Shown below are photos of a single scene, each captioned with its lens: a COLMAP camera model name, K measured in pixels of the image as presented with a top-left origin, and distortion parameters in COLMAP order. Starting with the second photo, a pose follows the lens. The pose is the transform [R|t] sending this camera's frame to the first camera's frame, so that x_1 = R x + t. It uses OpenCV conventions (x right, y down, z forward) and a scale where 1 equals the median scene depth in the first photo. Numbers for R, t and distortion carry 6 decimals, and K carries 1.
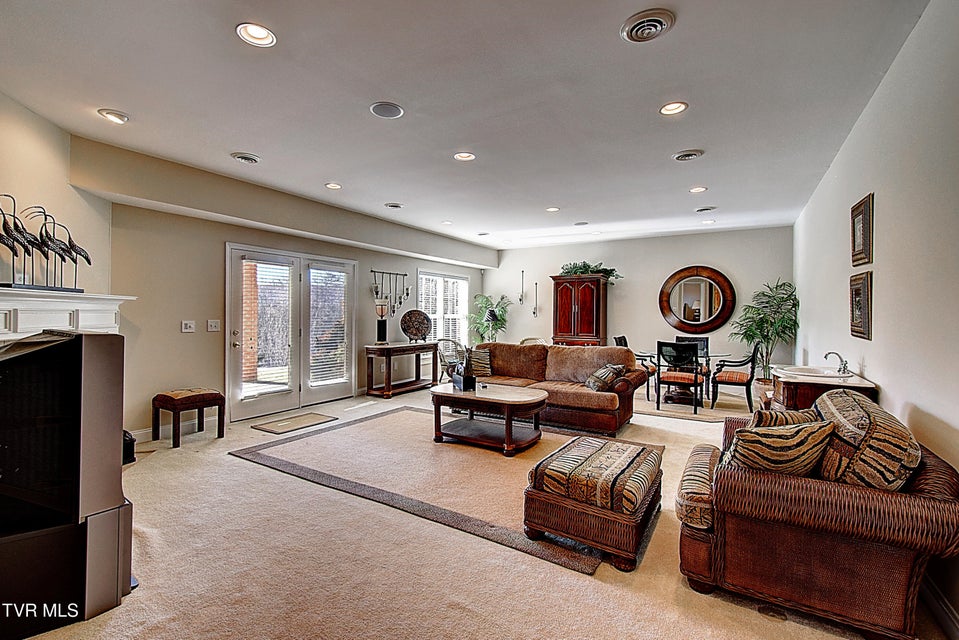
lens RADIAL K [[423.9, 0, 479.5], [0, 423.9, 320.0], [0, 0, 1]] dist [-0.004759, -0.000761]
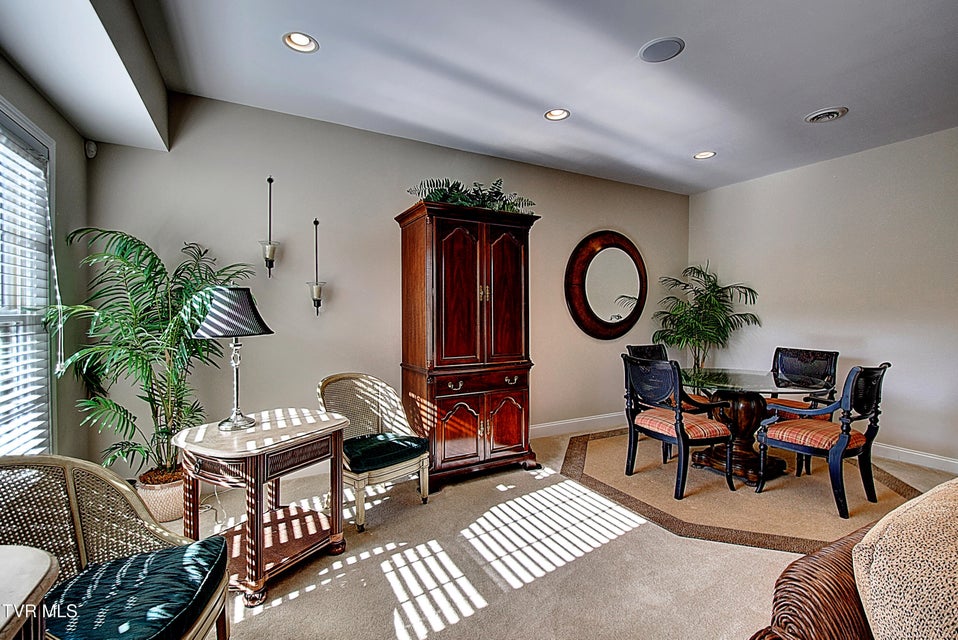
lens RADIAL K [[423.5, 0, 479.0], [0, 423.5, 320.0], [0, 0, 1]] dist [-0.004759, -0.000761]
pose [[0.501188, -0.020360, 0.865099, -0.121757], [0.012430, 0.999789, 0.016329, -0.007573], [-0.865249, 0.002569, 0.501336, 0.803326]]
